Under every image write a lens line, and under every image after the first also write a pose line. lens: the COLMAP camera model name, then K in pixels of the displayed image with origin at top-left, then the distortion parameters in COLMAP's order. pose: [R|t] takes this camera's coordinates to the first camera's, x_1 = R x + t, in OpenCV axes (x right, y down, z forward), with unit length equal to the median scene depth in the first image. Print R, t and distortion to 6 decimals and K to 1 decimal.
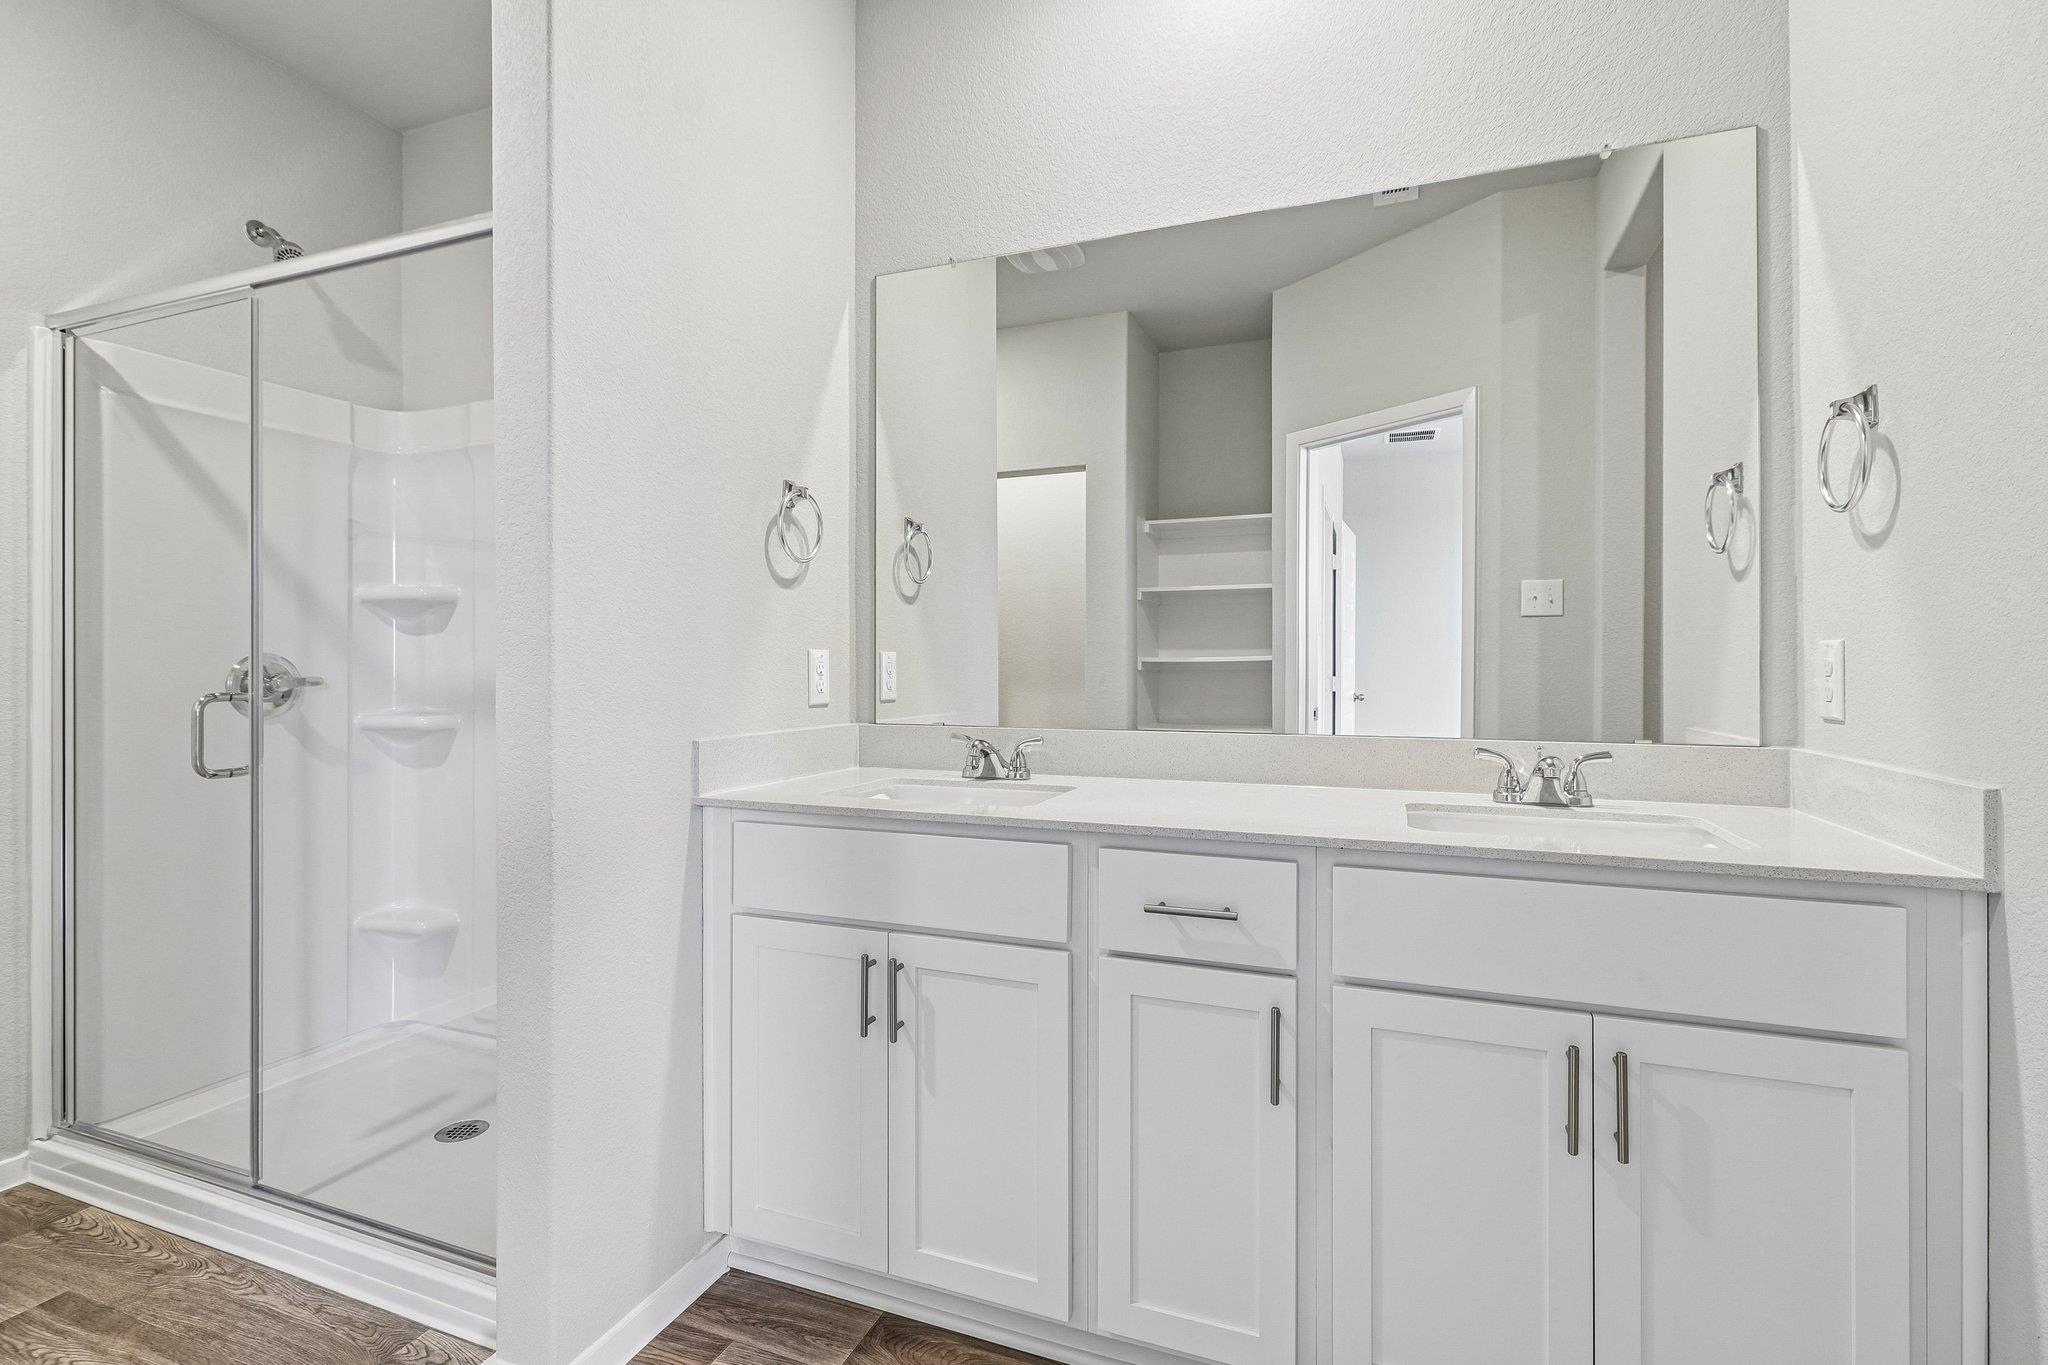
lens RADIAL K [[951.5, 0, 1028.9], [0, 951.5, 663.9], [0, 0, 1]] dist [0.001303, 0.000422]
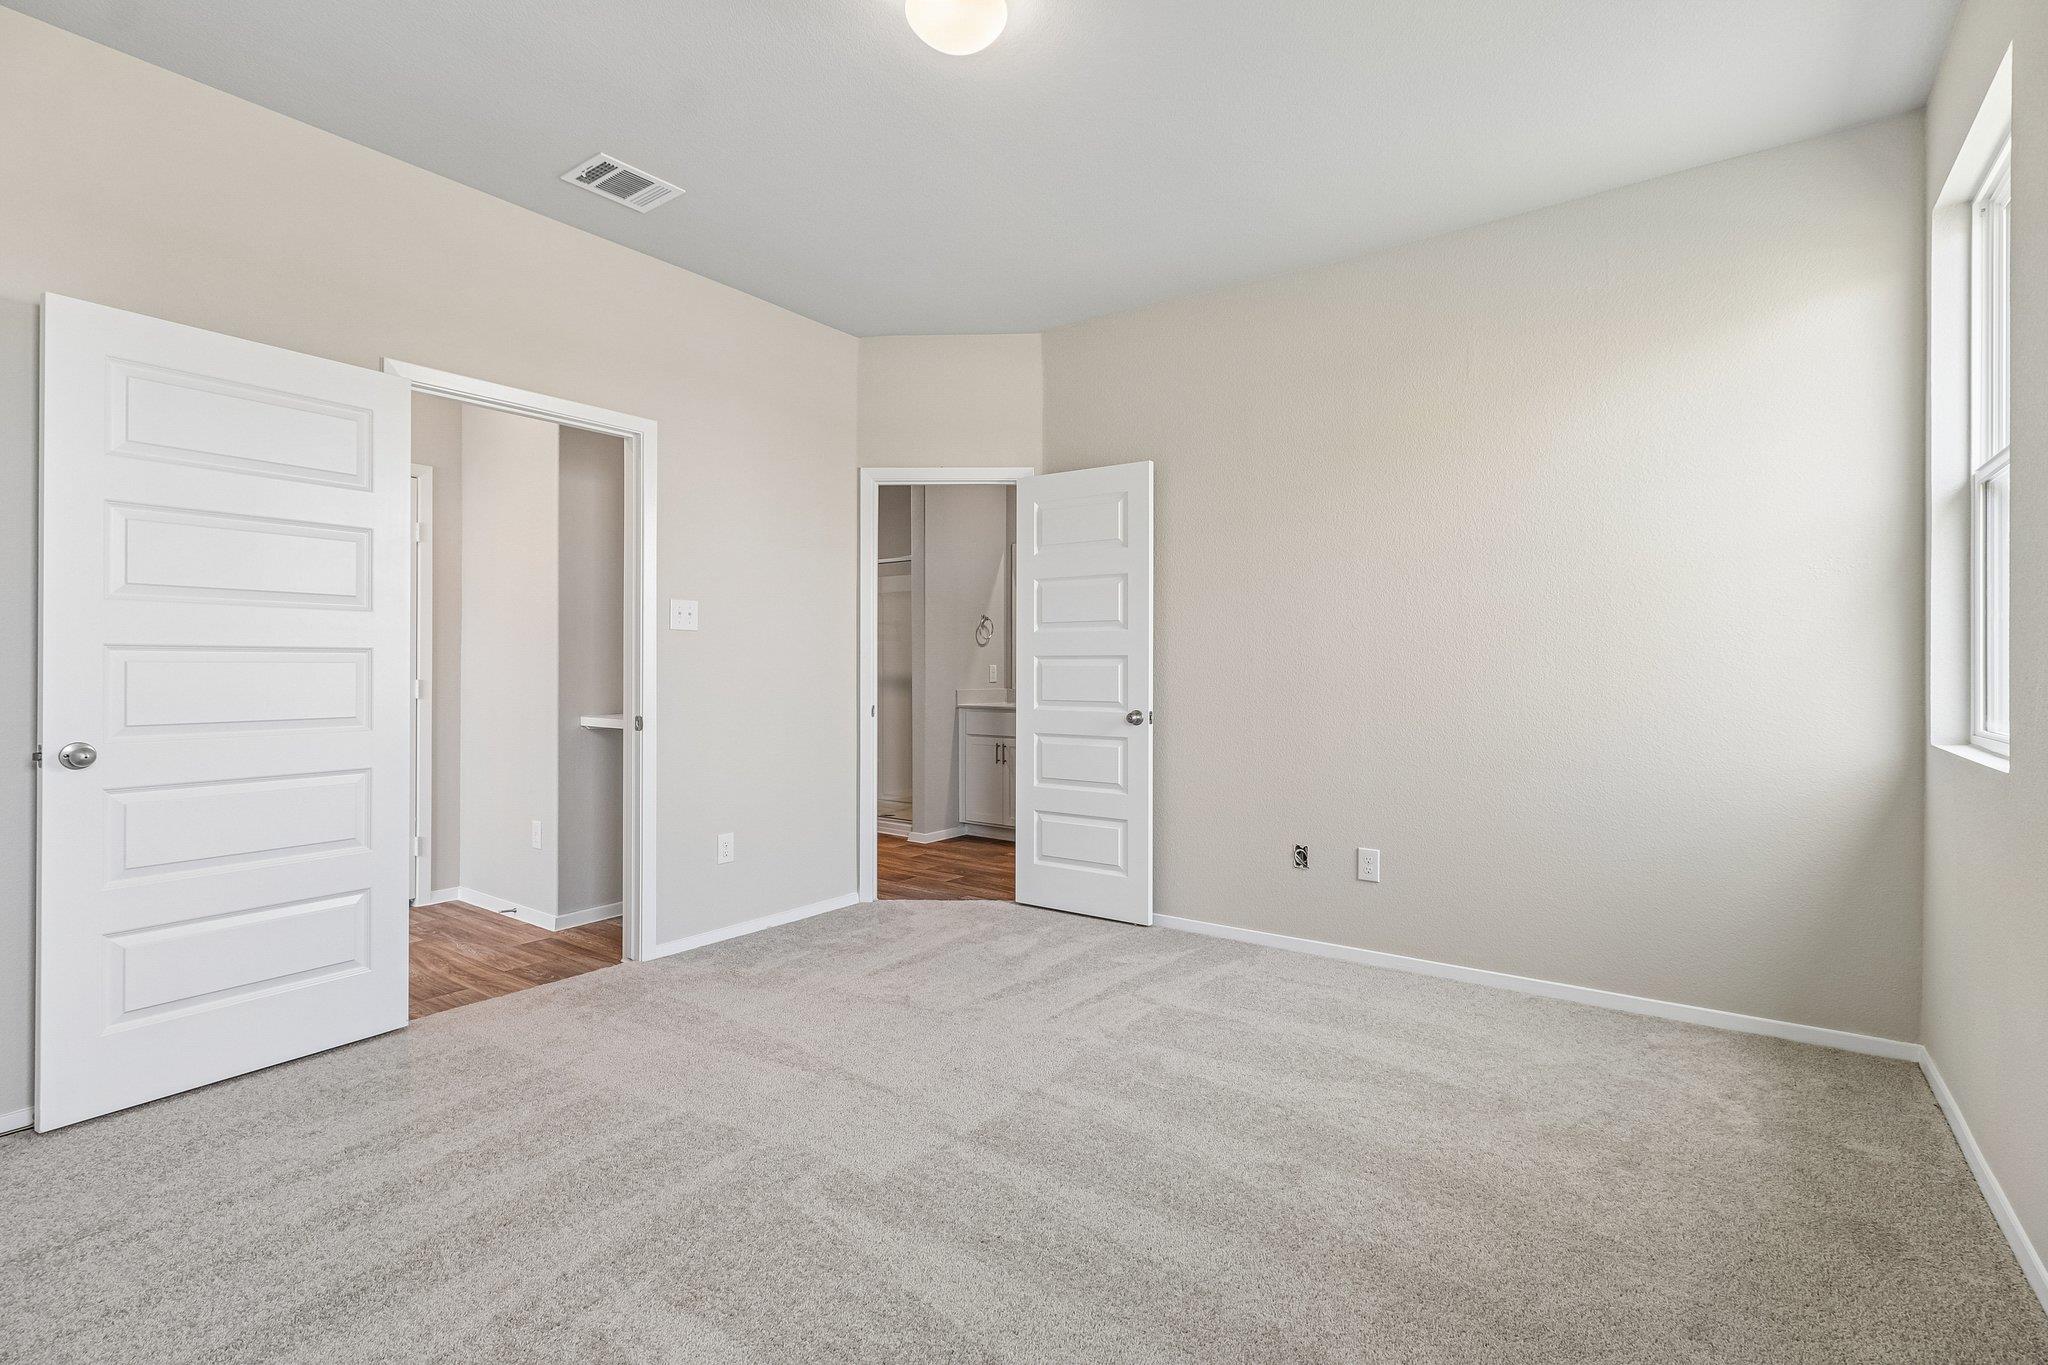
lens RADIAL K [[951.5, 0, 1028.9], [0, 951.5, 663.9], [0, 0, 1]] dist [0.001303, 0.000422]
pose [[0.965160, 0.003759, -0.261633, 0.787007], [-0.004296, 0.999990, -0.001481, -0.014890], [0.261624, 0.002553, 0.965166, -2.211743]]
